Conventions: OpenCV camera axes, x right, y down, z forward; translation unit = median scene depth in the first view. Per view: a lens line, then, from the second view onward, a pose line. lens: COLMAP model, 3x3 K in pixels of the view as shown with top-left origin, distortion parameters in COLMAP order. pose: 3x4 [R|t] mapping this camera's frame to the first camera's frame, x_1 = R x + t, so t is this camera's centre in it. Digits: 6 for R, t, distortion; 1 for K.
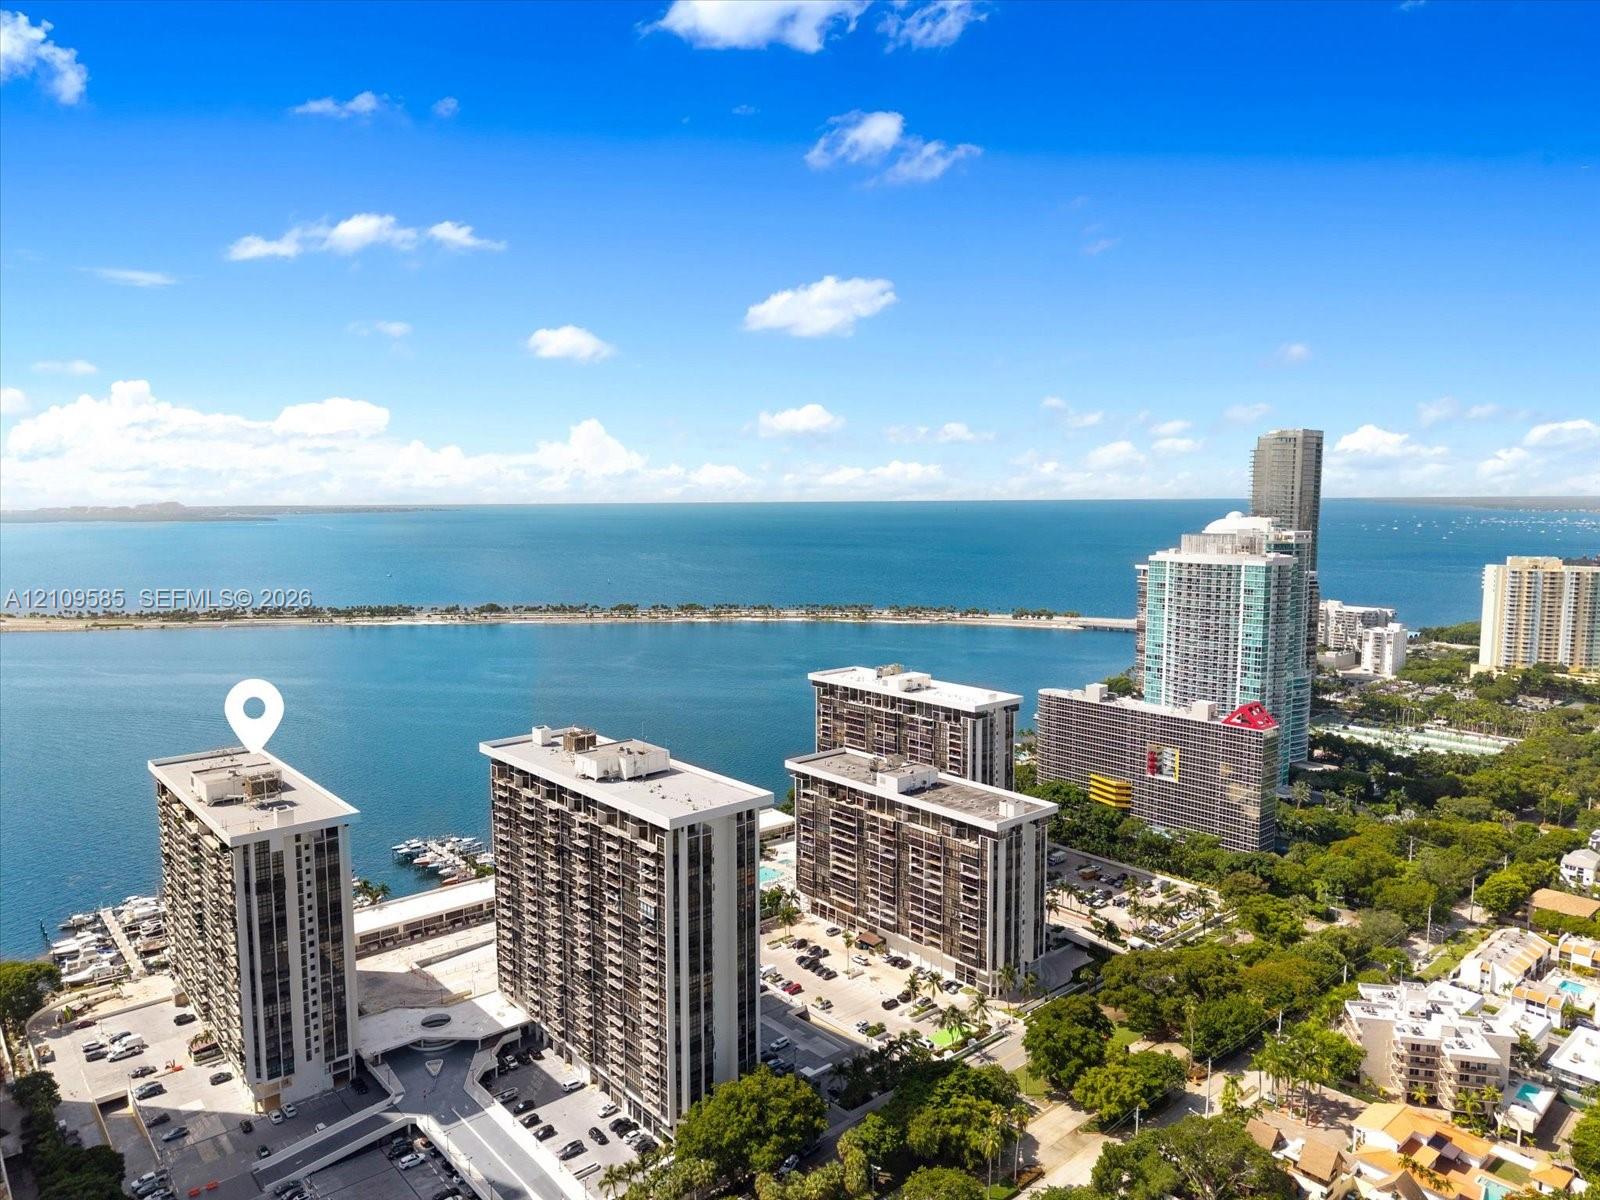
lens RADIAL K [[1063.8, 0, 800.0], [0, 1063.8, 600.0], [0, 0, 1]] dist [0.000683, -0.000236]
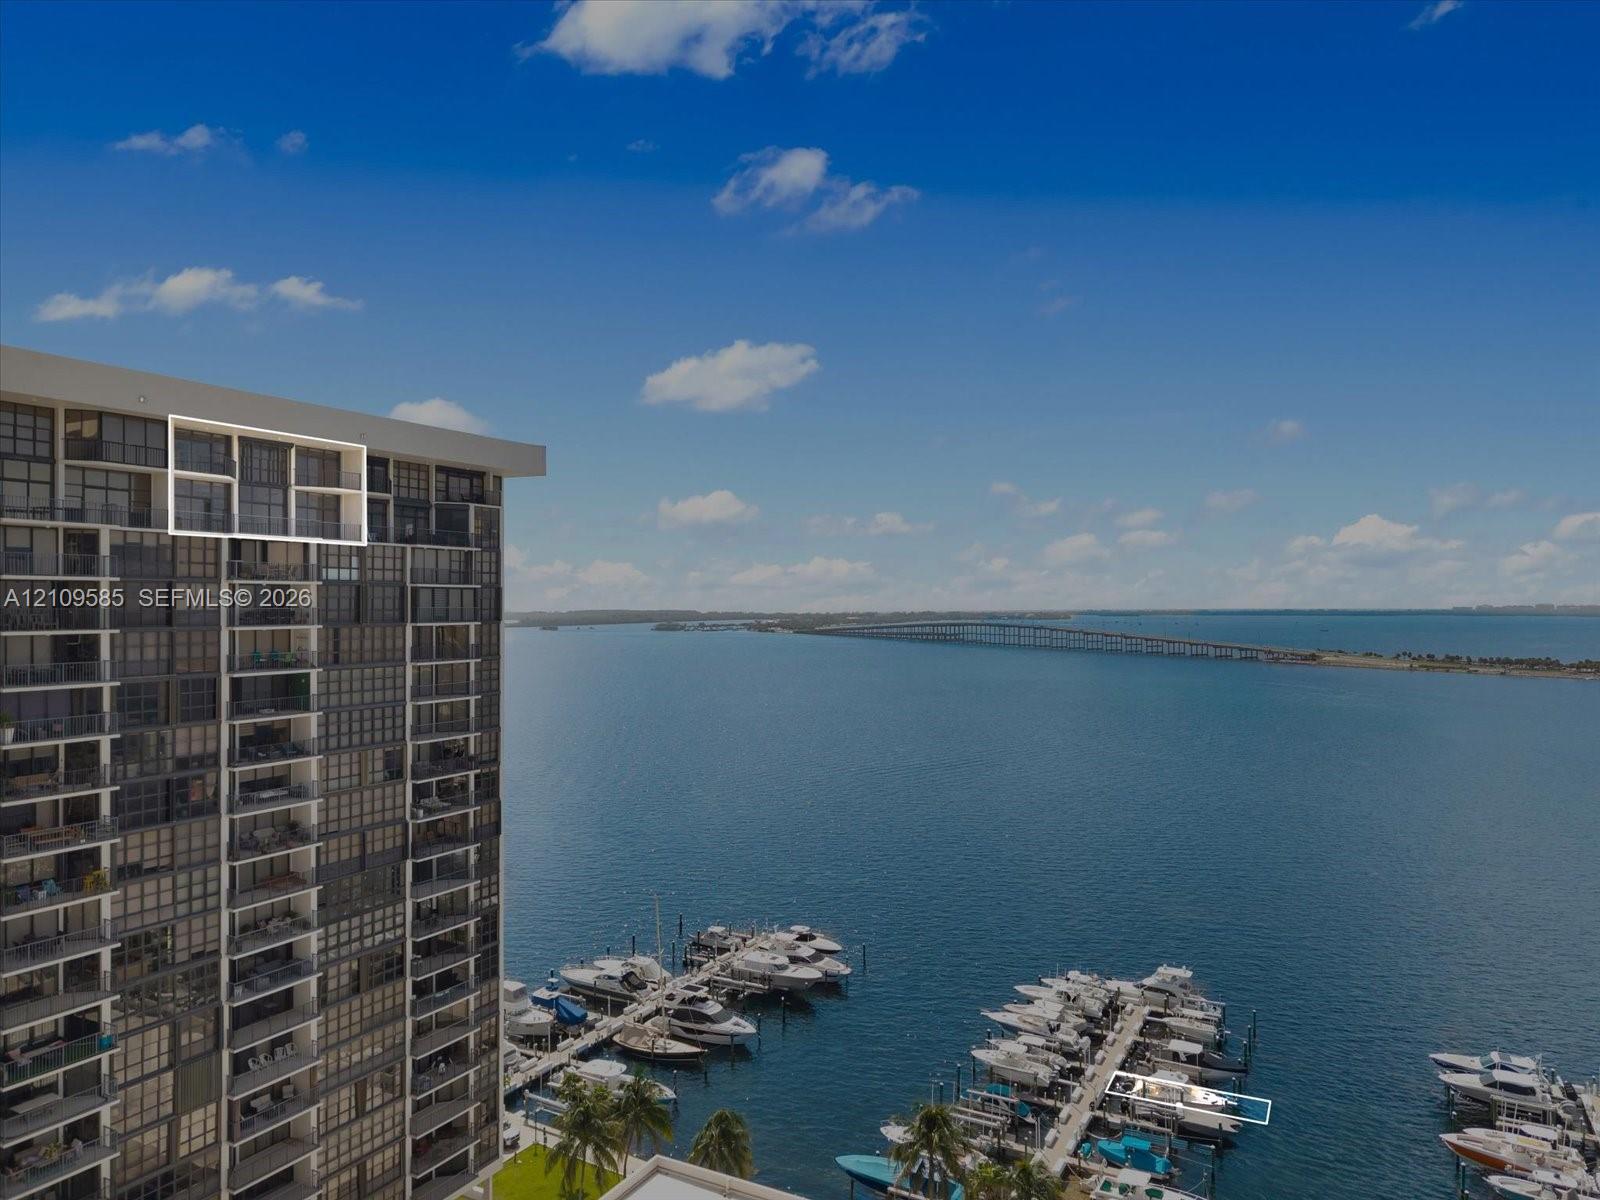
lens RADIAL K [[1063.8, 0, 800.0], [0, 1063.8, 600.0], [0, 0, 1]] dist [0.000683, -0.000236]
pose [[0.996763, 0.004161, 0.080283, 0.007683], [0.004151, 0.994664, -0.103088, -0.009415], [-0.080284, 0.103088, 0.991427, 0.181858]]
